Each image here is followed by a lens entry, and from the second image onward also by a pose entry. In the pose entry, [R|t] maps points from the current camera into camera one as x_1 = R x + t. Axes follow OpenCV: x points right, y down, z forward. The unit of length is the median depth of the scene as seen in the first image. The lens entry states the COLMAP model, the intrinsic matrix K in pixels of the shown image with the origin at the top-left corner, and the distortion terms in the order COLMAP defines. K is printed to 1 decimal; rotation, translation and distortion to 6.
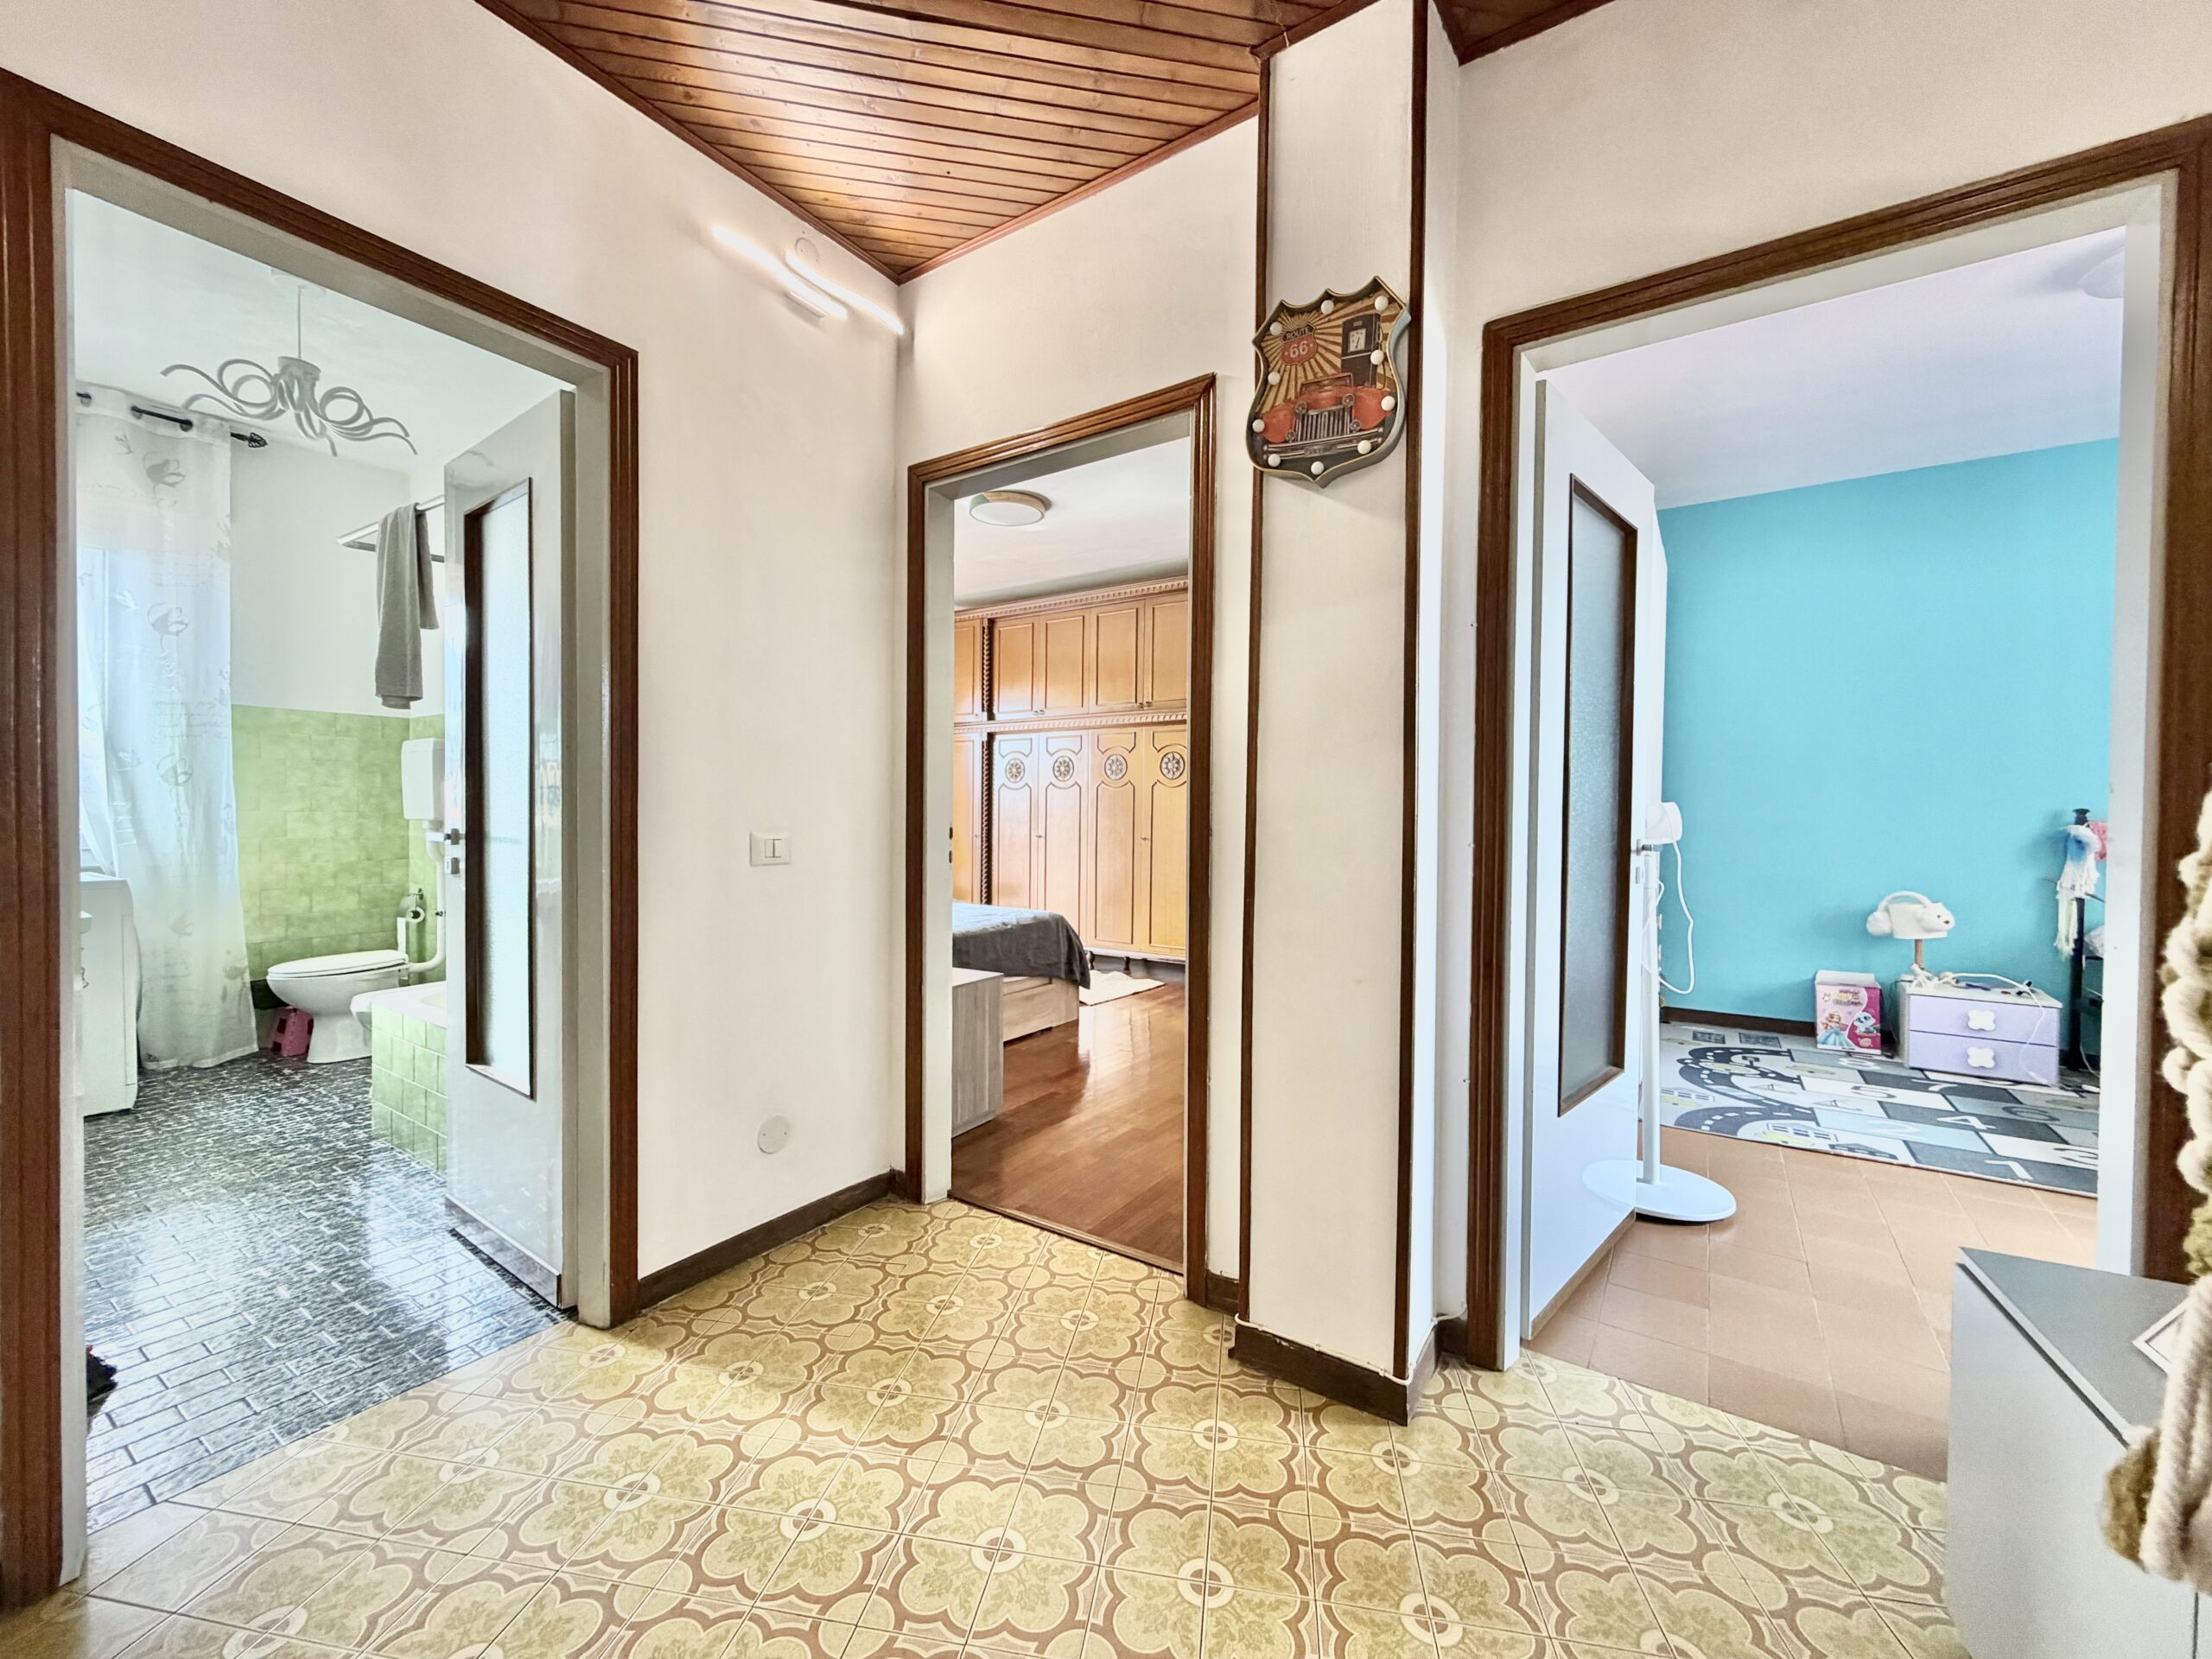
lens RADIAL K [[880.8, 0, 1097.2], [0, 880.8, 832.7], [0, 0, 1]] dist [0.000826, -0.000031]
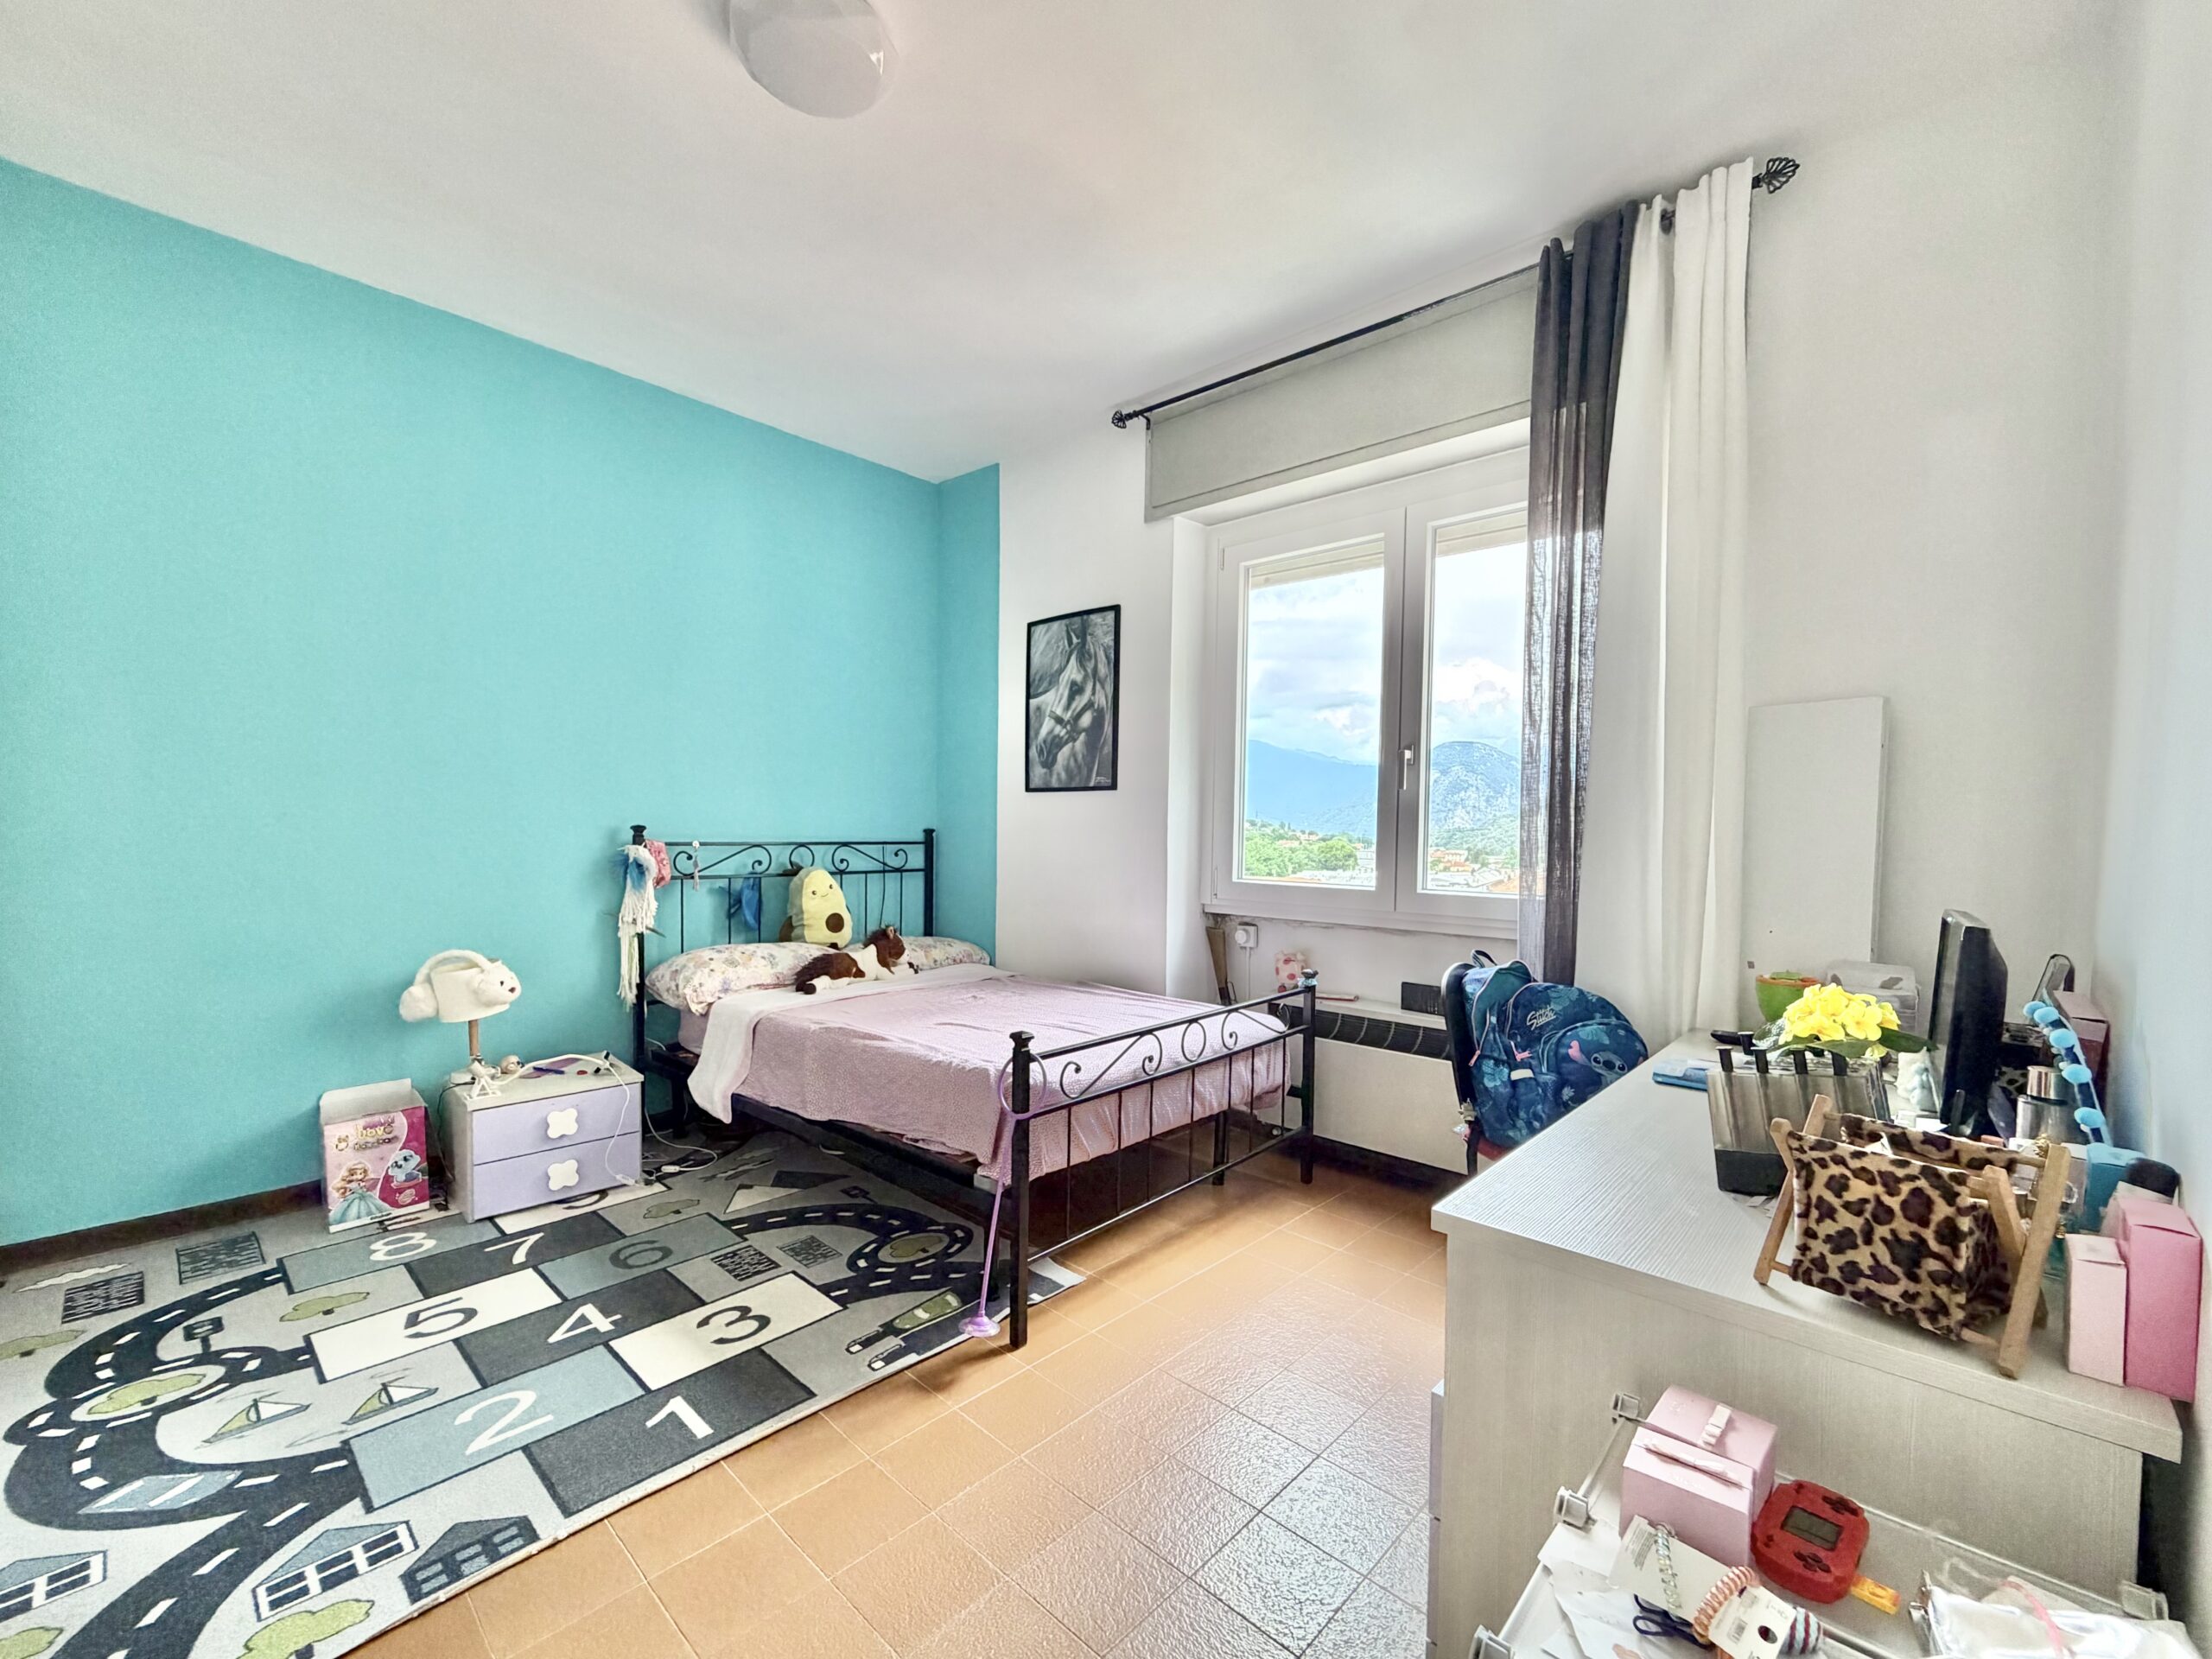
lens RADIAL K [[914.4, 0, 1108.3], [0, 914.4, 860.1], [0, 0, 1]] dist [-0.002264, -0.000899]
pose [[0.145686, -0.040361, 0.988507, 0.331499], [0.005222, 0.999185, 0.040028, -0.026142], [-0.989317, -0.000670, 0.145778, 0.436859]]
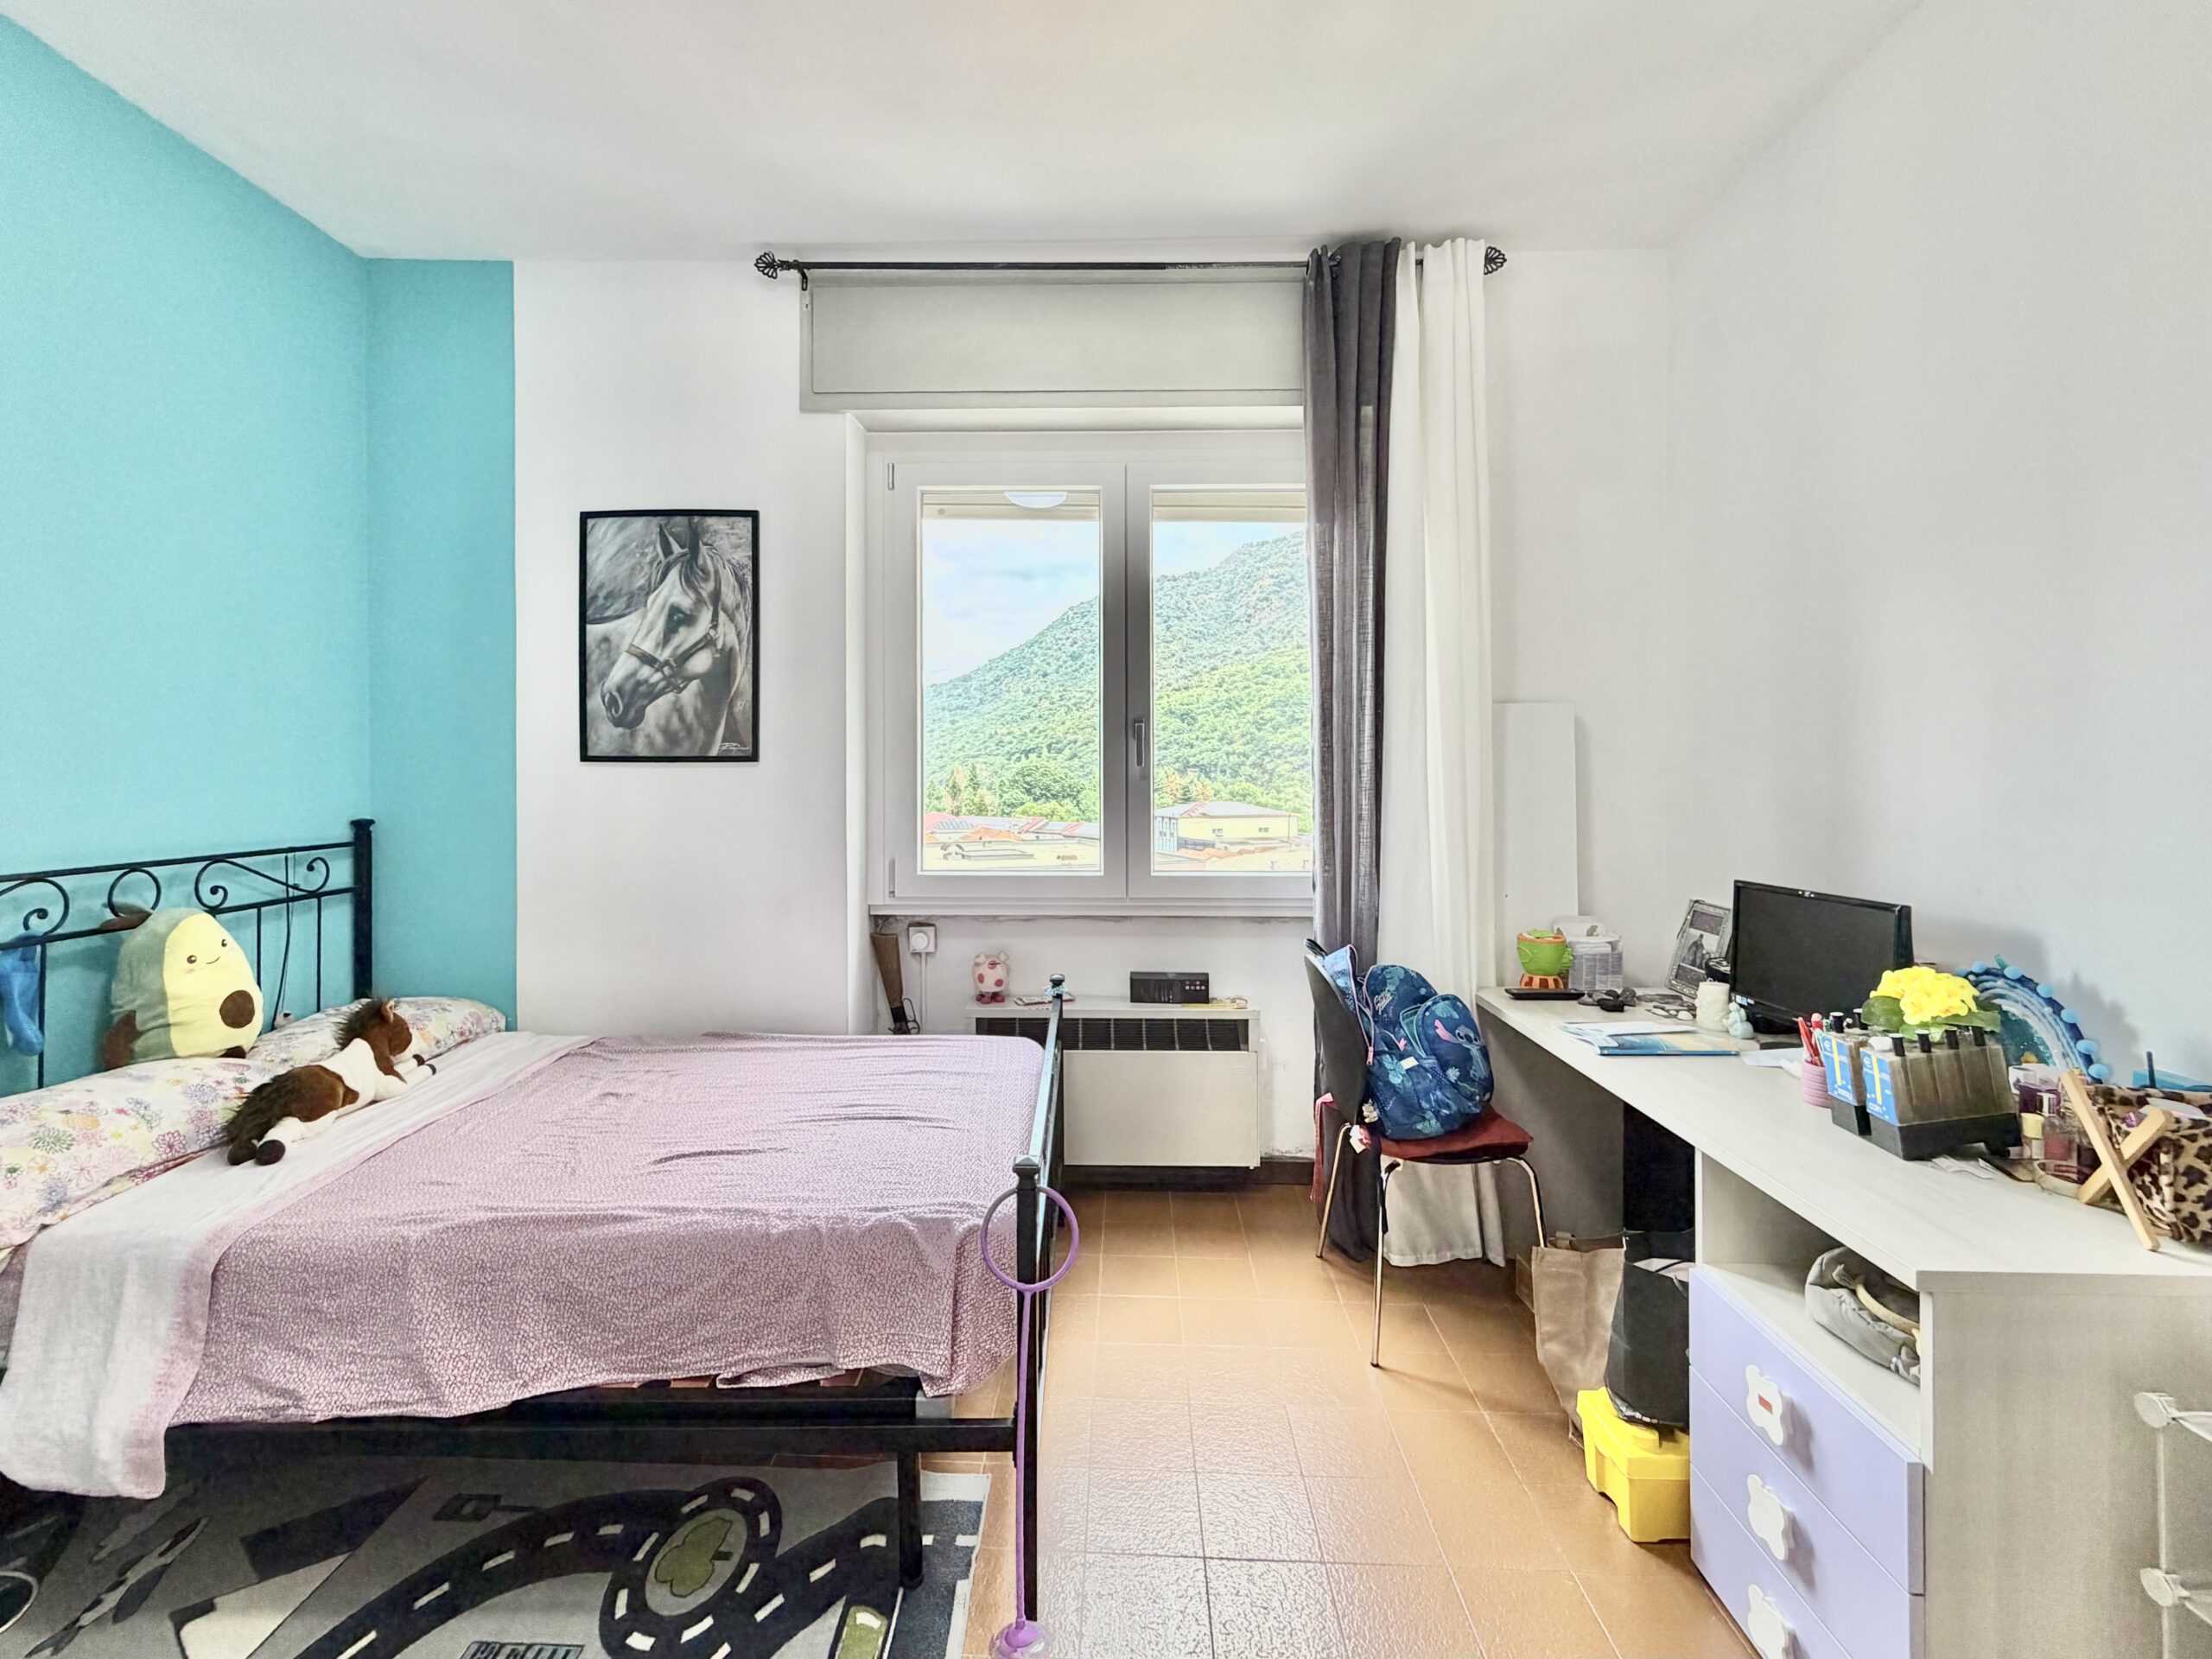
lens RADIAL K [[965.5, 0, 1087.5], [0, 965.5, 771.5], [0, 0, 1]] dist [-0.000023, -0.000163]
pose [[-0.533826, -0.007754, 0.845559, 0.515250], [0.010811, 0.999814, 0.015994, -0.061702], [-0.845525, 0.017679, -0.533643, 0.741512]]
